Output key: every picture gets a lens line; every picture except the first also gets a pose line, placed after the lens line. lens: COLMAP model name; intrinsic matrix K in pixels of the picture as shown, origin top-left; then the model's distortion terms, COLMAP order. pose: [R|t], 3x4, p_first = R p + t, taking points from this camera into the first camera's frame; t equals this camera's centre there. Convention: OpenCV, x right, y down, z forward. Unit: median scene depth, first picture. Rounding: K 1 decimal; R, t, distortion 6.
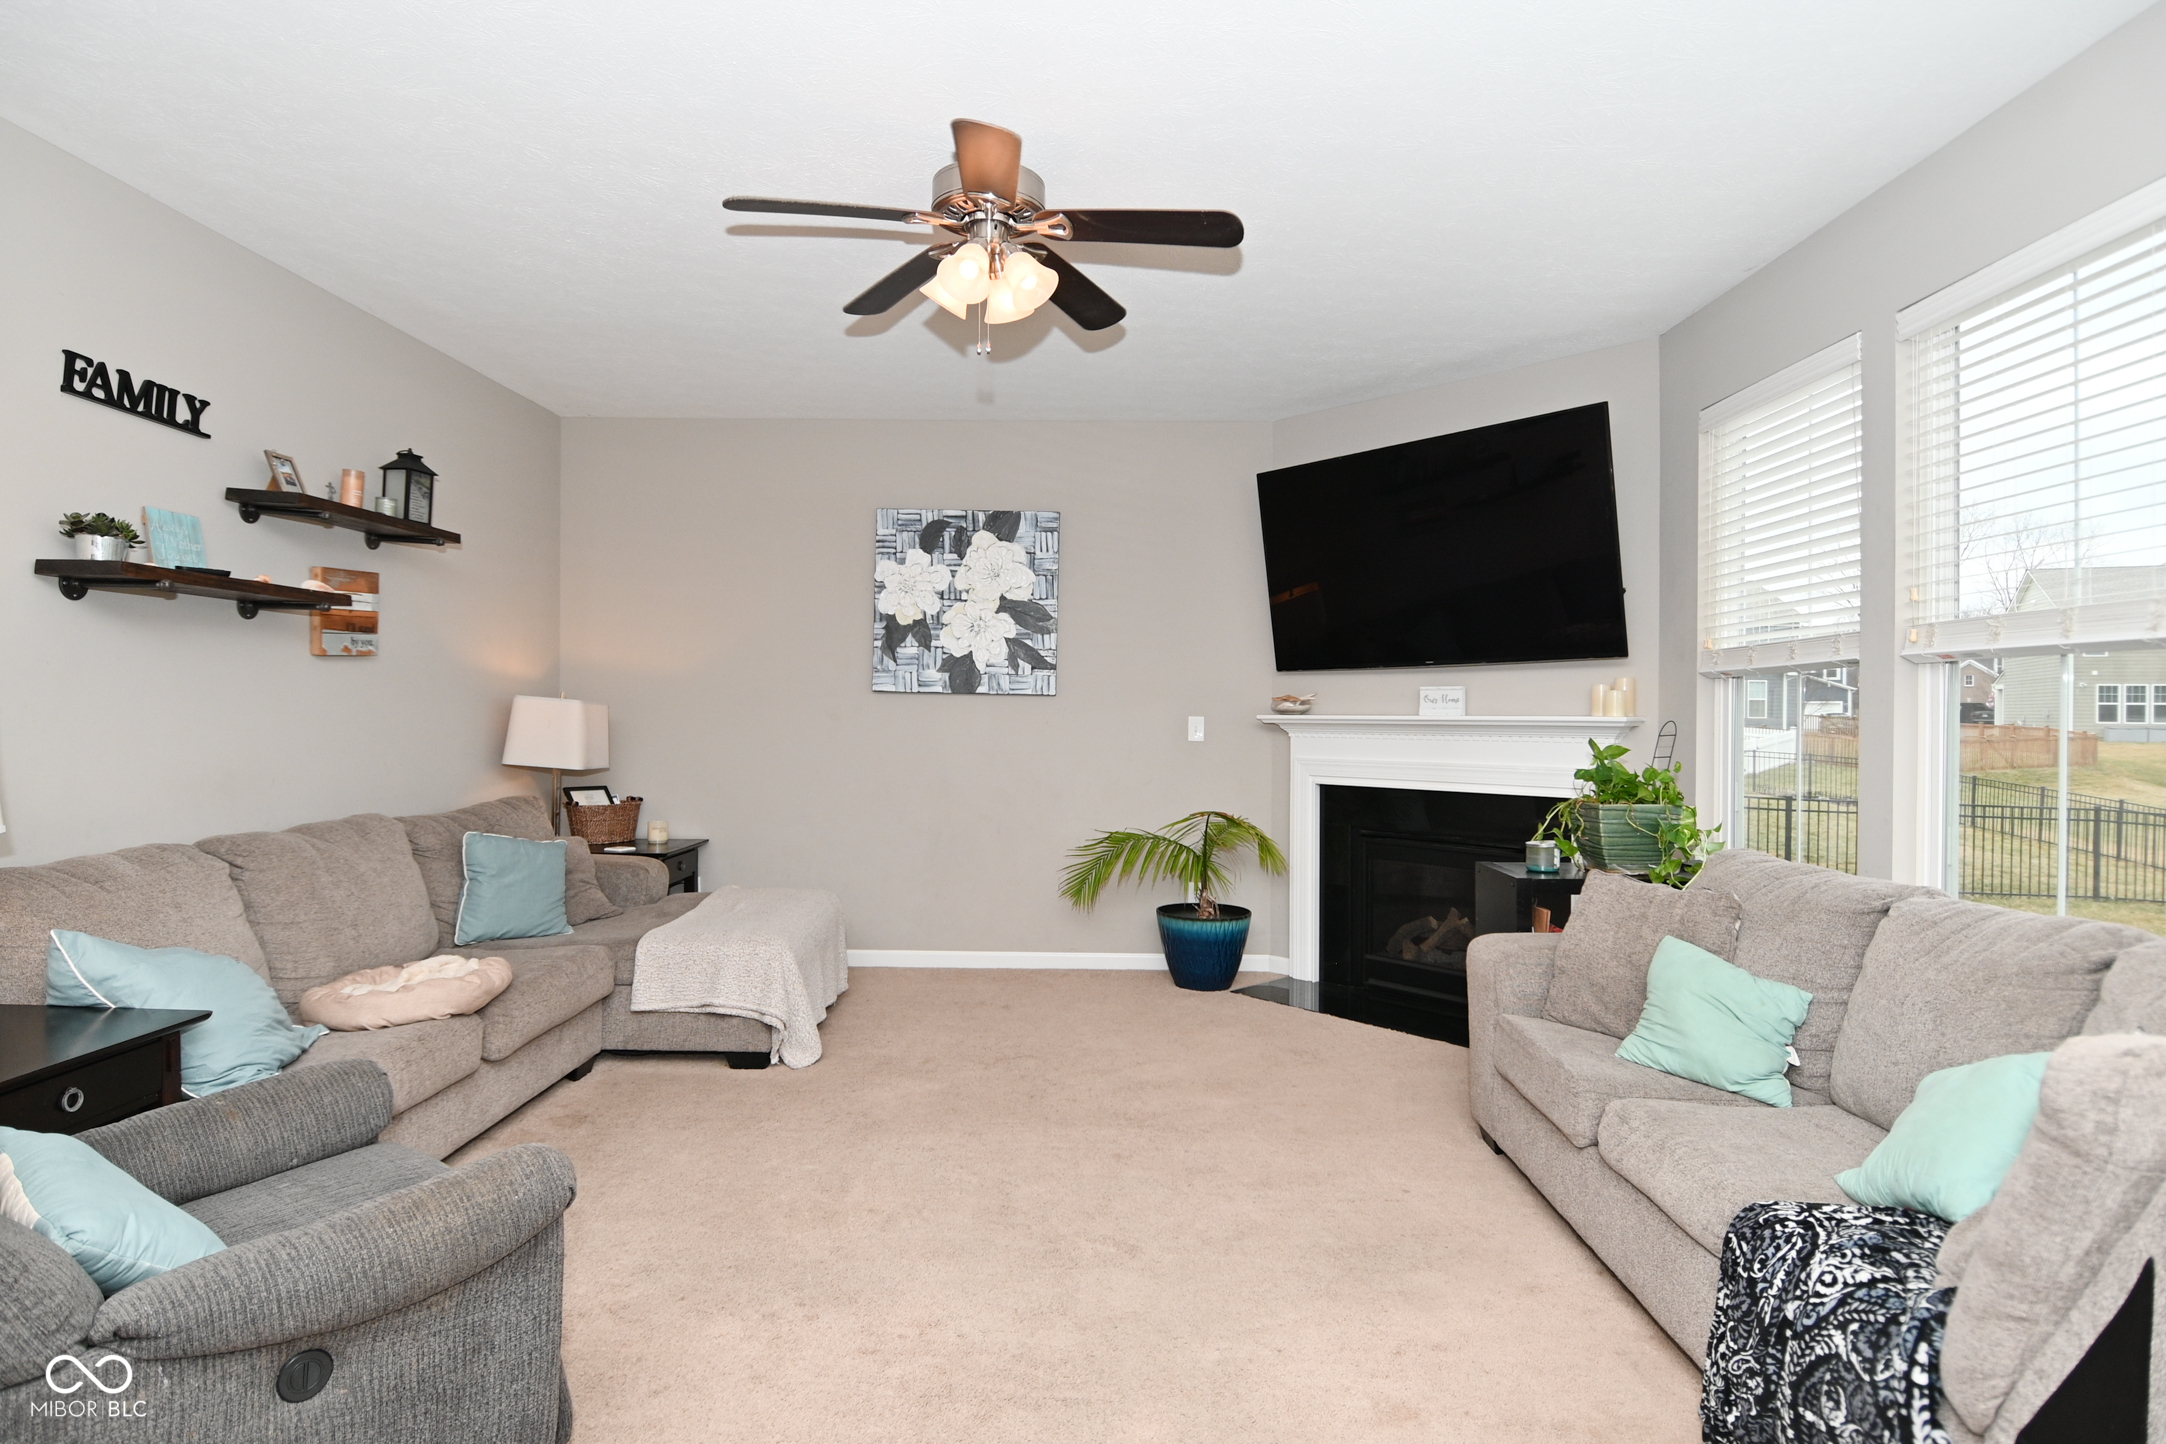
lens RADIAL K [[1143.2, 0, 1085.2], [0, 1143.2, 705.3], [0, 0, 1]] dist [0.023863, -0.032383]
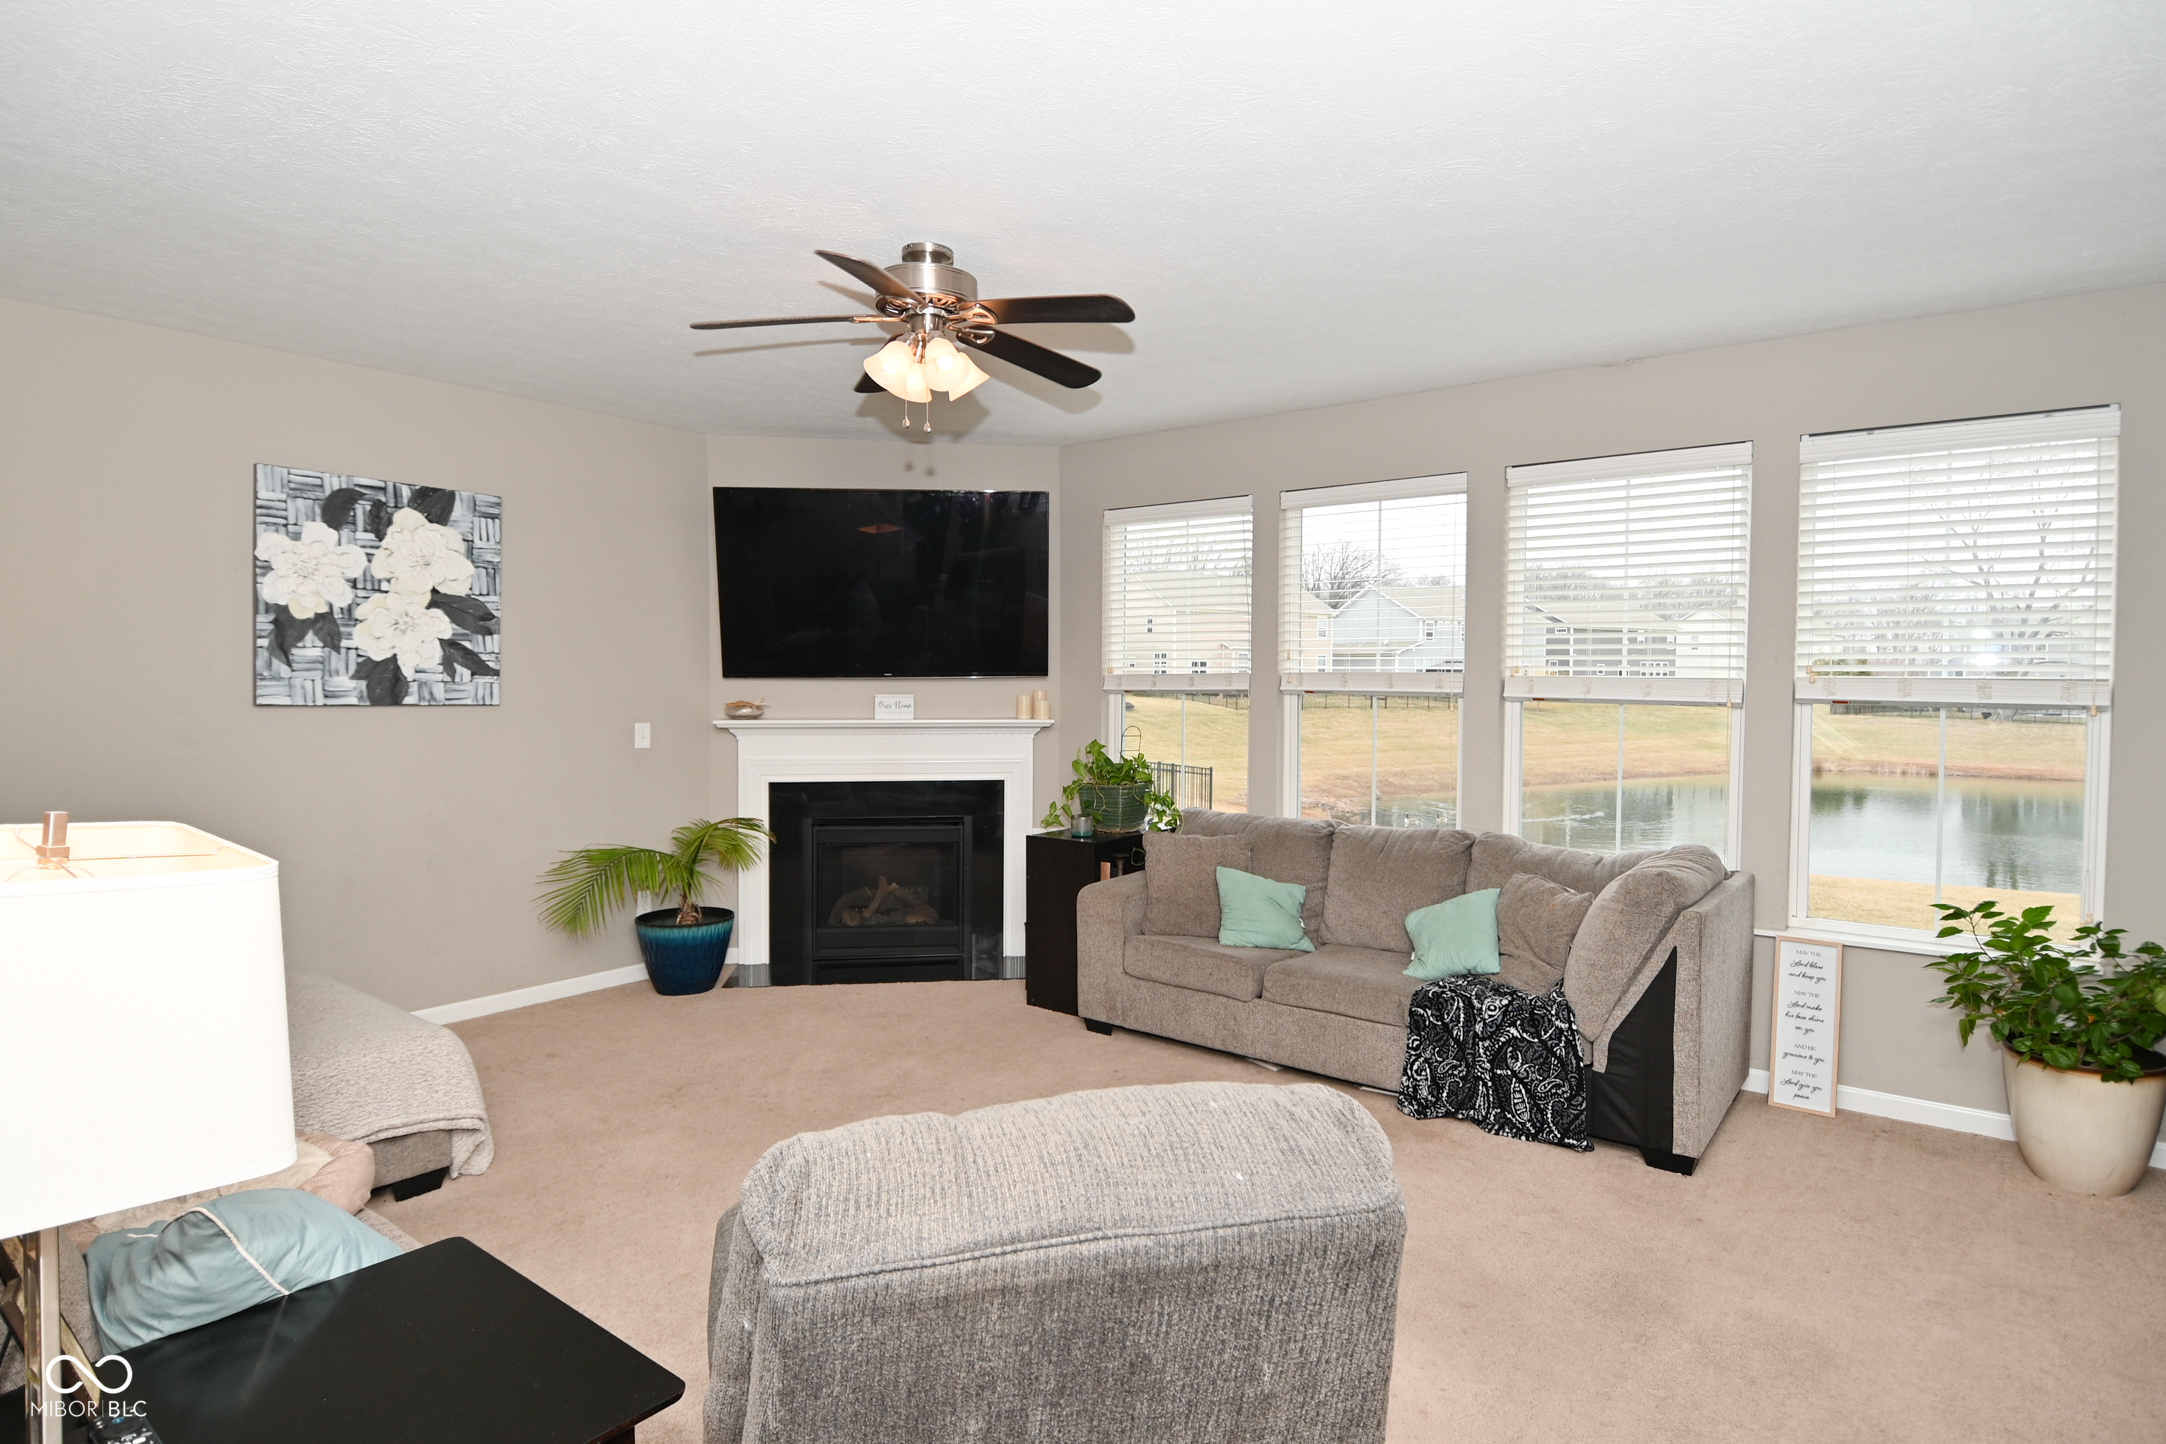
lens RADIAL K [[1143.2, 0, 1085.2], [0, 1143.2, 705.3], [0, 0, 1]] dist [0.023863, -0.032383]
pose [[0.594054, -0.024203, 0.804061, -0.470465], [-0.006441, 0.999372, 0.034840, -0.042320], [-0.804399, -0.025876, 0.593525, 0.108583]]
